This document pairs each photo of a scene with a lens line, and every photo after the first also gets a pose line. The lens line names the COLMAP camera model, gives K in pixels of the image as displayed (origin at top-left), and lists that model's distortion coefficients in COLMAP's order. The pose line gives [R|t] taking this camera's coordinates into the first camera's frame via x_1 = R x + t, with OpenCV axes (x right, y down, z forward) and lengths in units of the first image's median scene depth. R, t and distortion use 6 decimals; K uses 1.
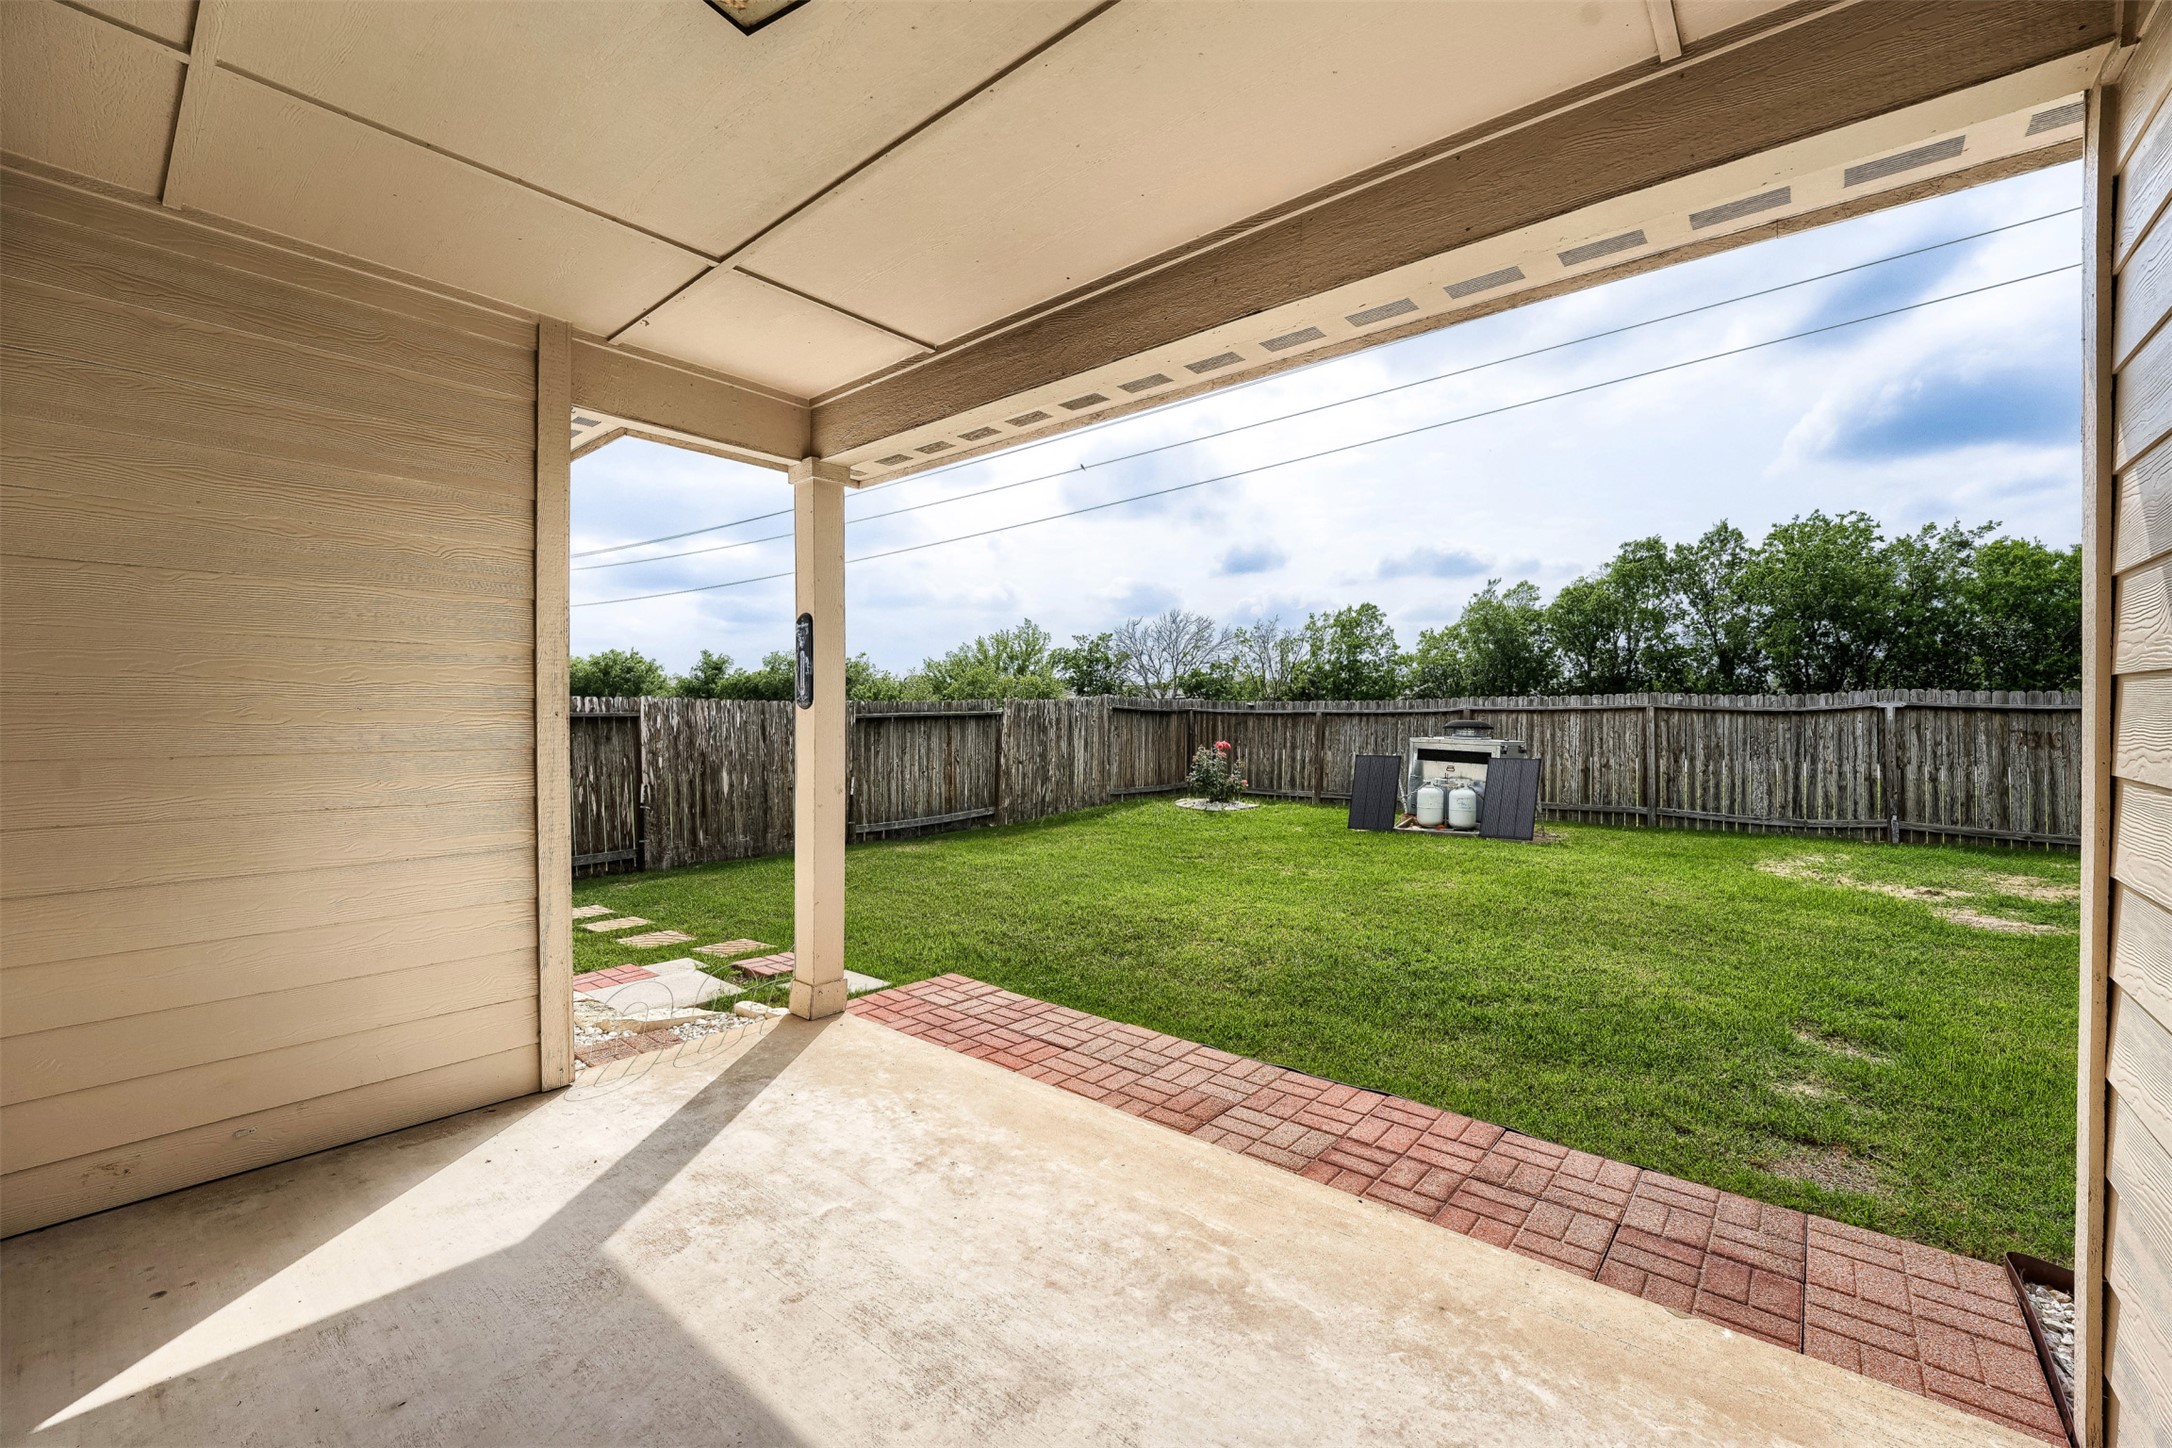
lens RADIAL K [[901.4, 0, 1081.5], [0, 901.4, 721.7], [0, 0, 1]] dist [-0.009907, 0.000222]
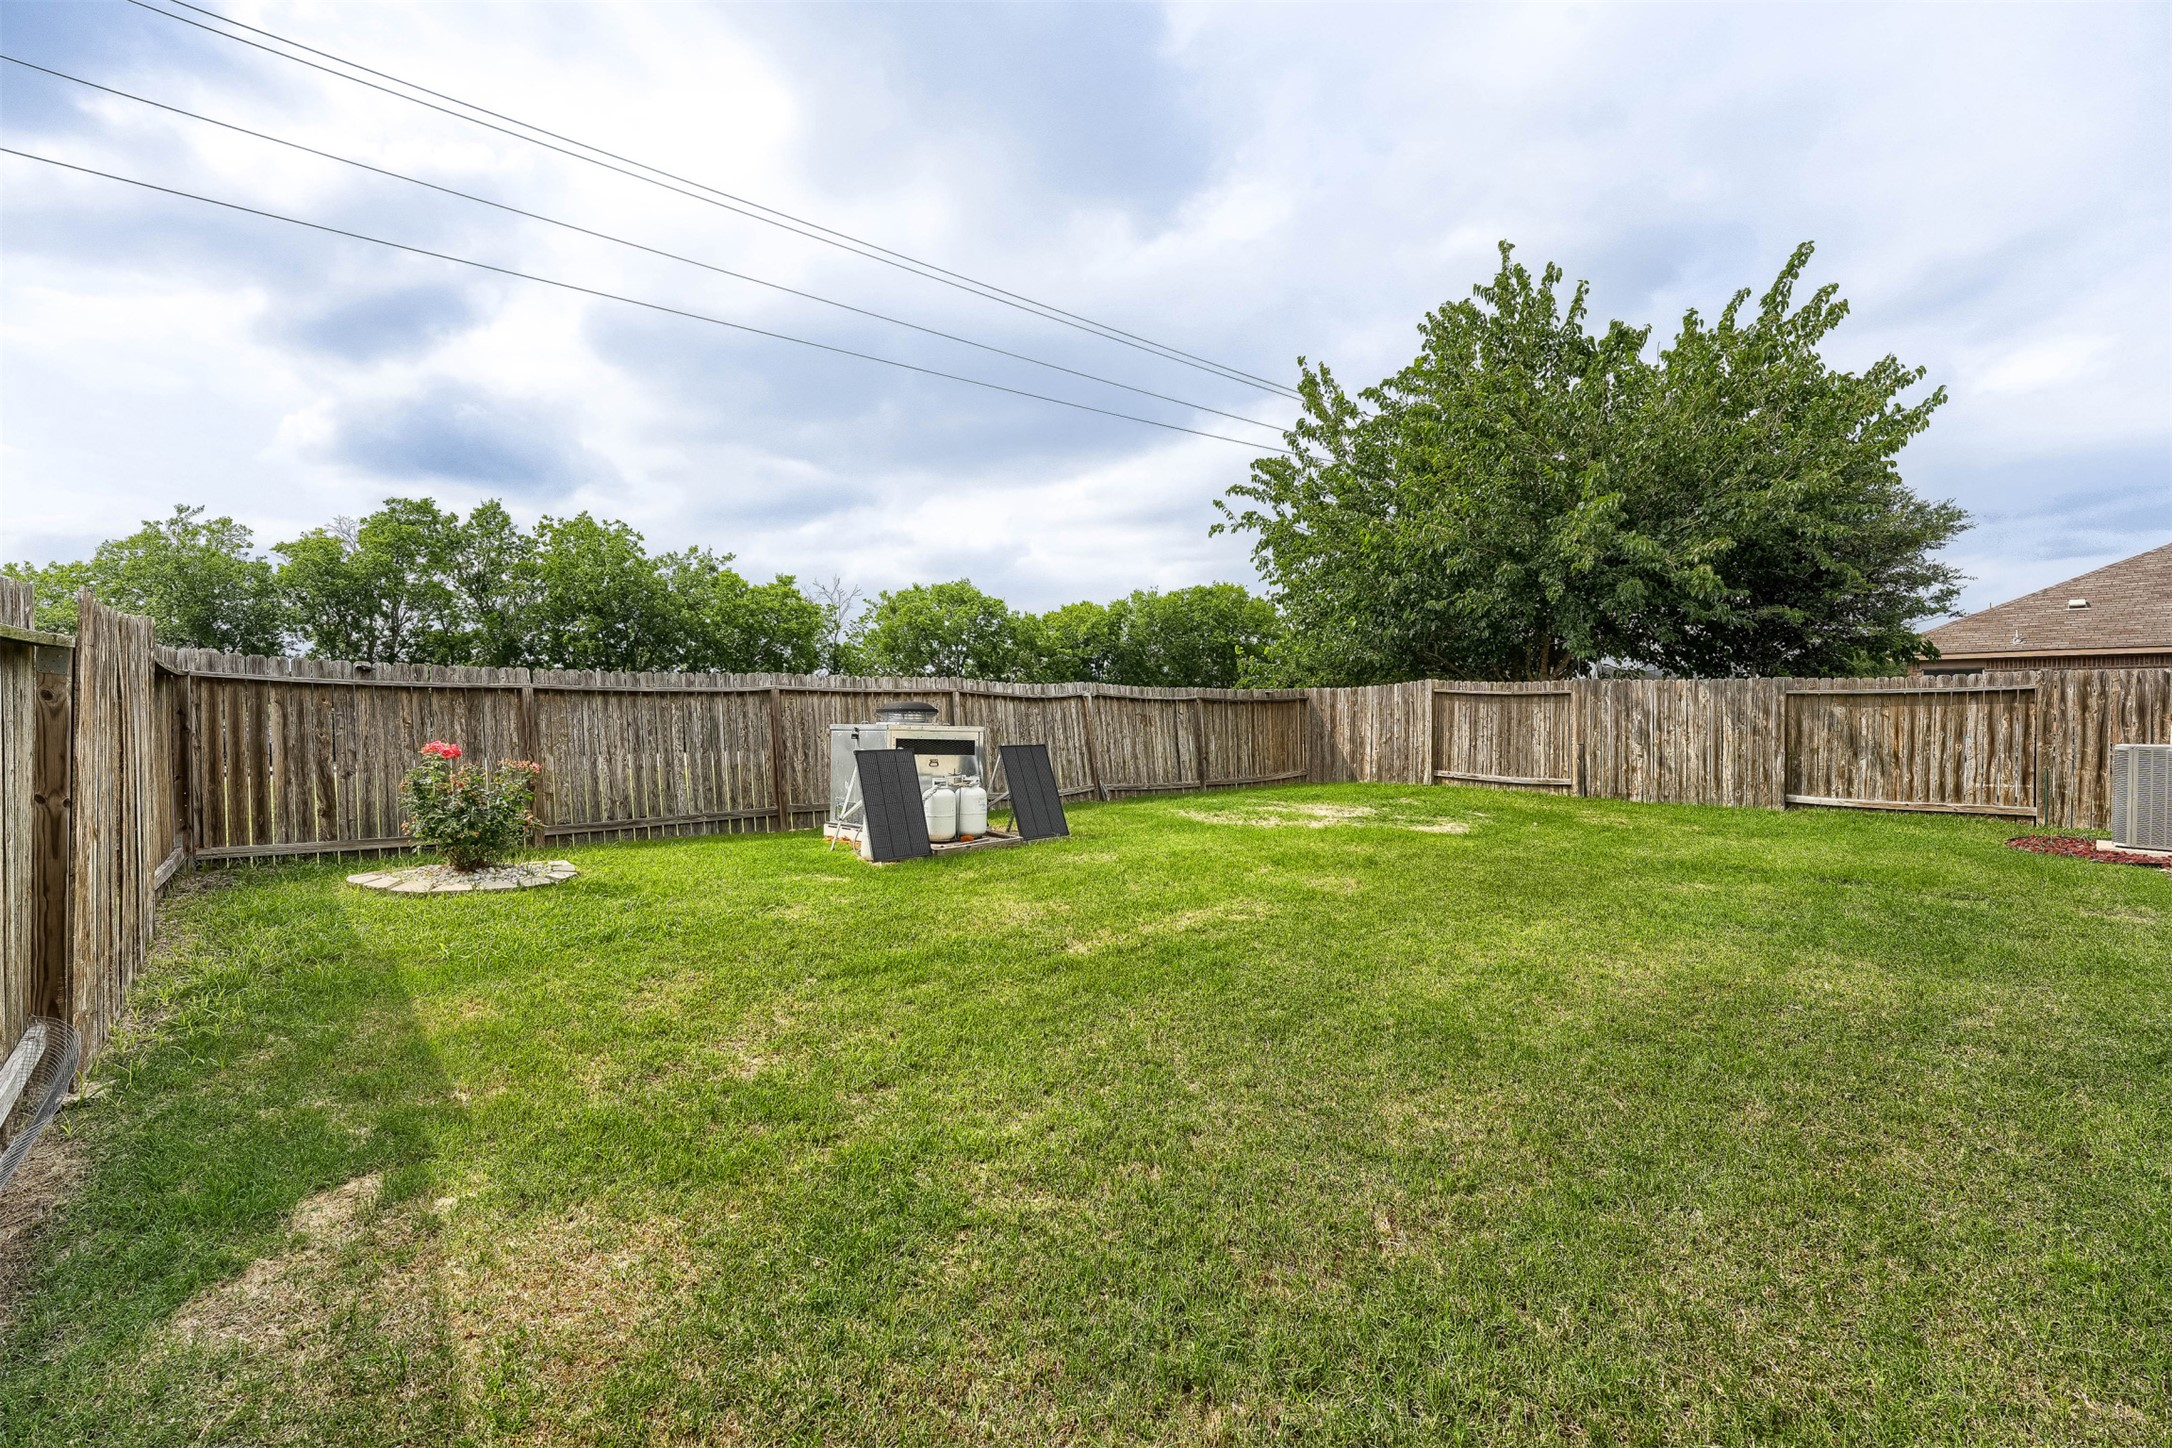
lens RADIAL K [[901.4, 0, 1081.5], [0, 901.4, 721.7], [0, 0, 1]] dist [-0.009907, 0.000222]
pose [[0.155079, -0.004783, 0.987891, -0.252326], [0.004207, 0.999982, 0.004181, 0.010770], [-0.987893, 0.003508, 0.155096, 0.578069]]
